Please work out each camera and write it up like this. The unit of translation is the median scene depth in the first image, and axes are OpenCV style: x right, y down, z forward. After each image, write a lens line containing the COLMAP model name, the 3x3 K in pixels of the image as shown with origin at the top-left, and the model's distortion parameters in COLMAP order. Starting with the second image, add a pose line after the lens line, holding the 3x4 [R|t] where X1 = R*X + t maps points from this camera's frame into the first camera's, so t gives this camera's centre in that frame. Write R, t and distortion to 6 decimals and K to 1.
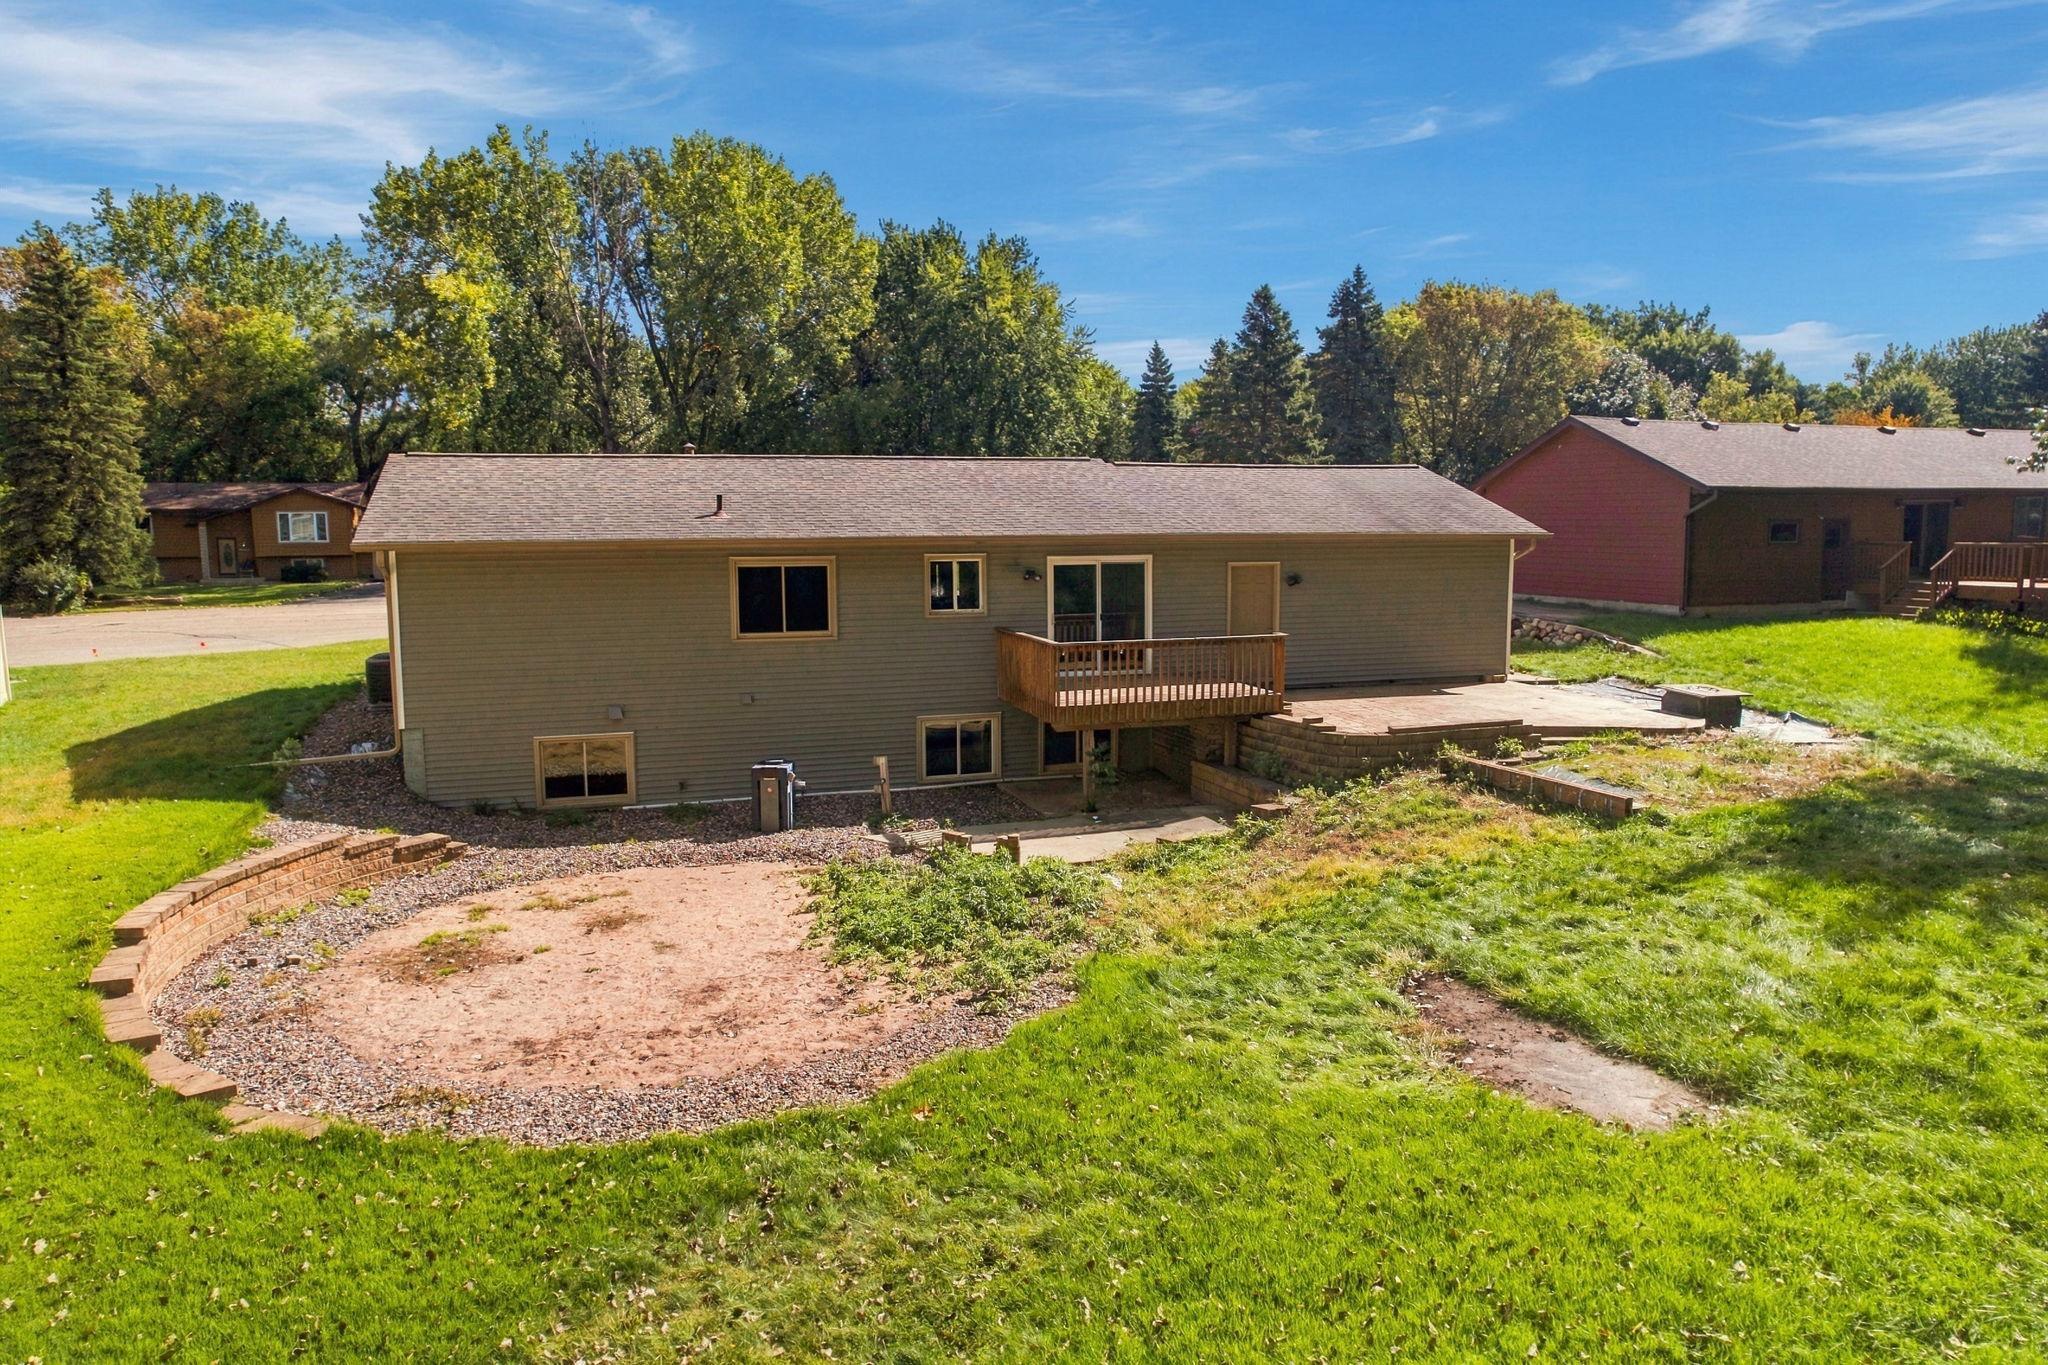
lens RADIAL K [[1309.5, 0, 1024.0], [0, 1309.5, 682.5], [0, 0, 1]] dist [-0.082071, 0.064246]
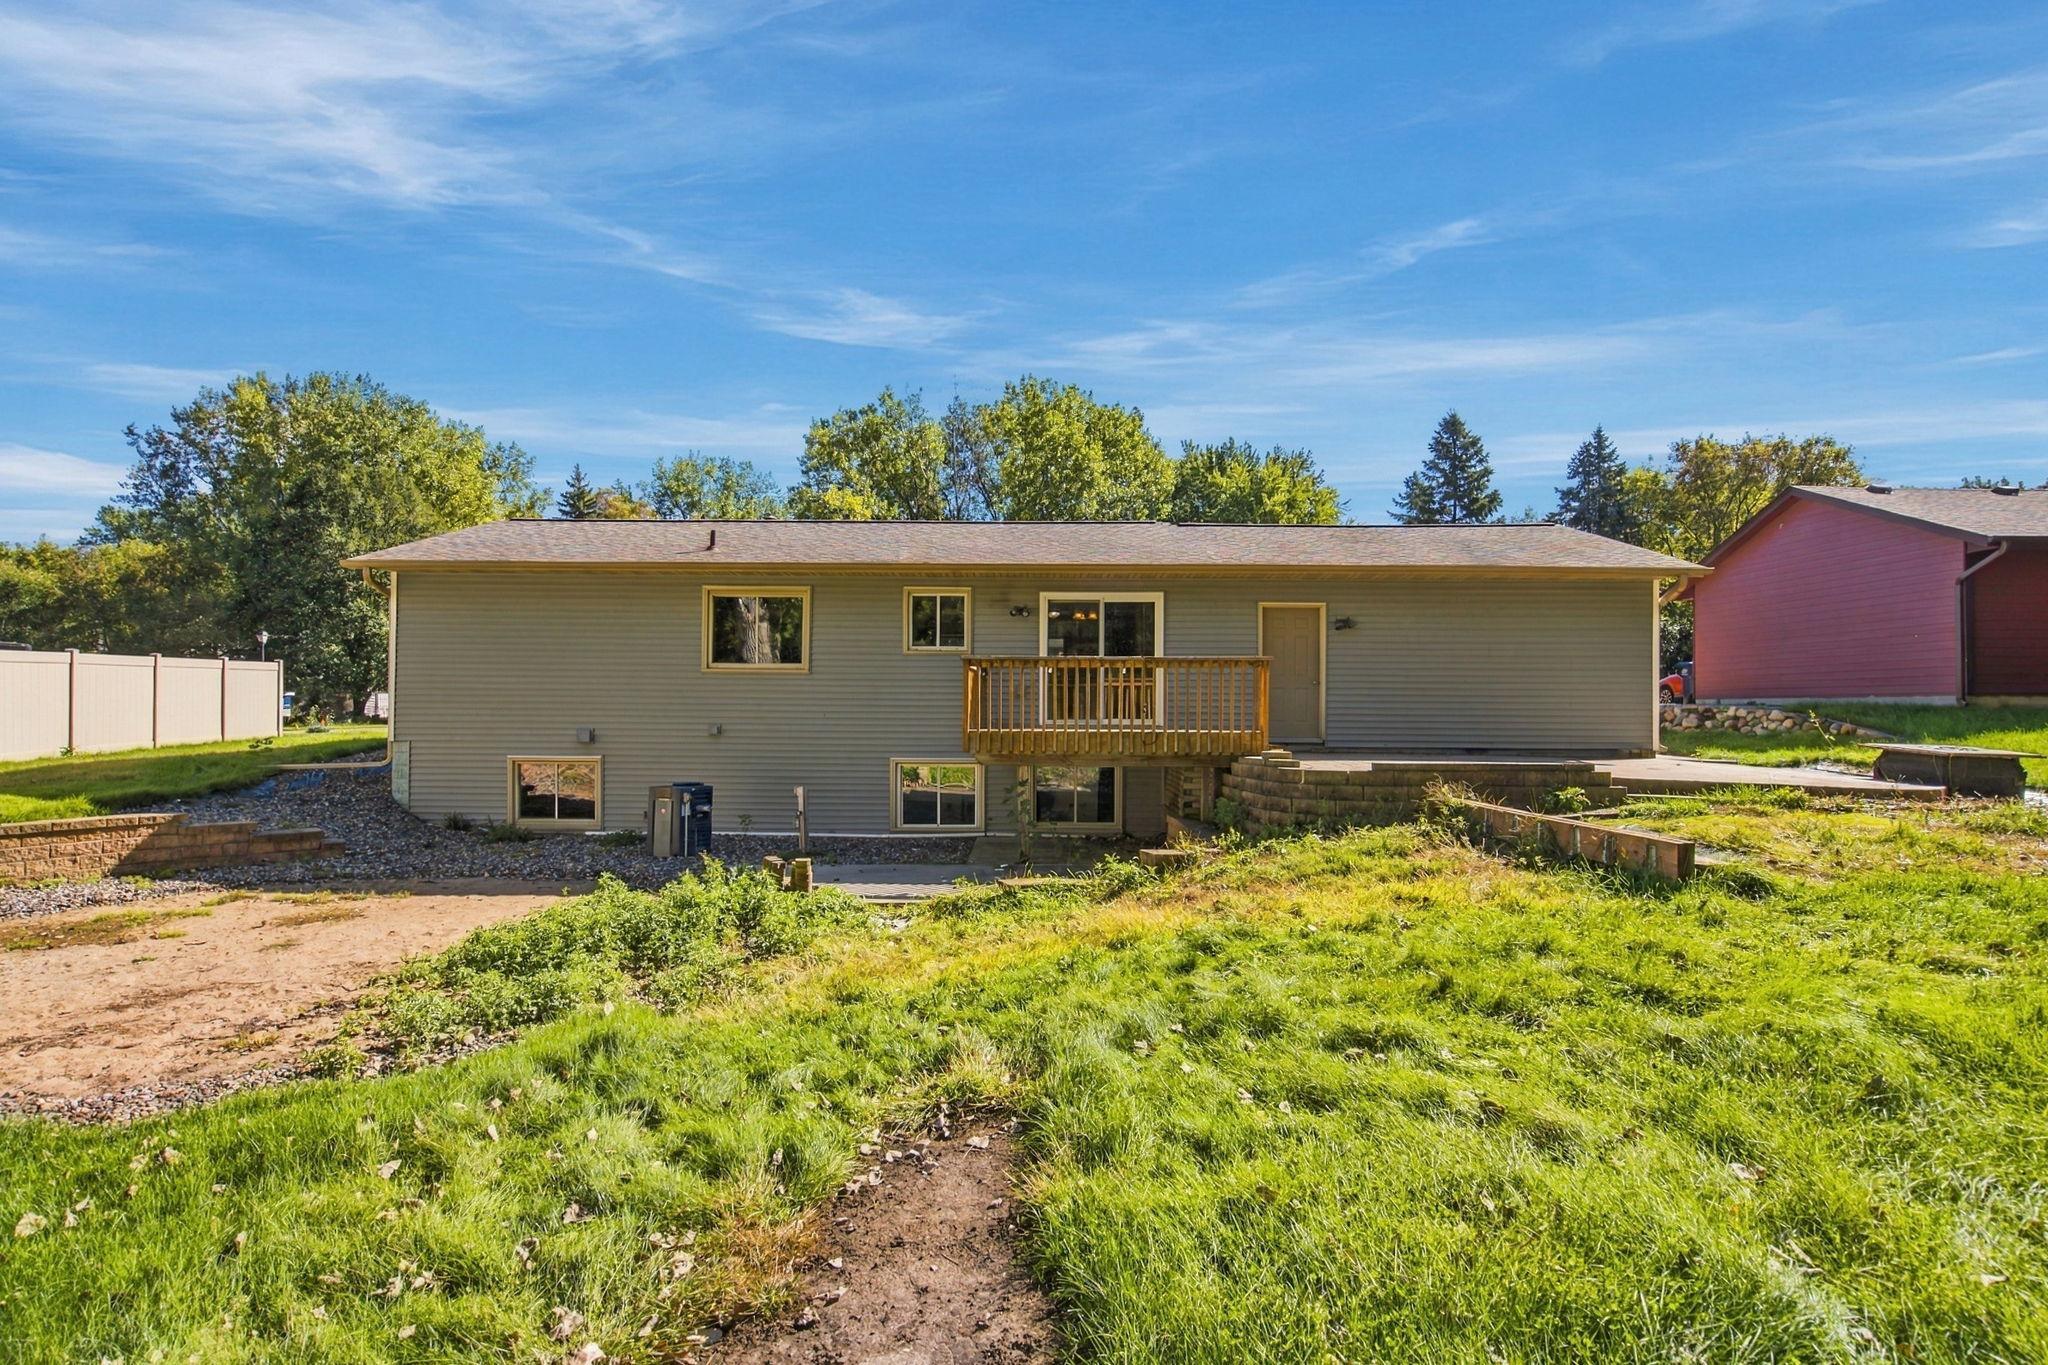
lens RADIAL K [[985.0, 0, 1030.1], [0, 985.0, 703.2], [0, 0, 1]] dist [0.000863, 0.000372]
pose [[0.944860, 0.009673, -0.327332, 0.256410], [-0.052798, 0.990986, -0.123119, 0.072237], [0.323190, 0.133613, 0.936854, 0.382252]]
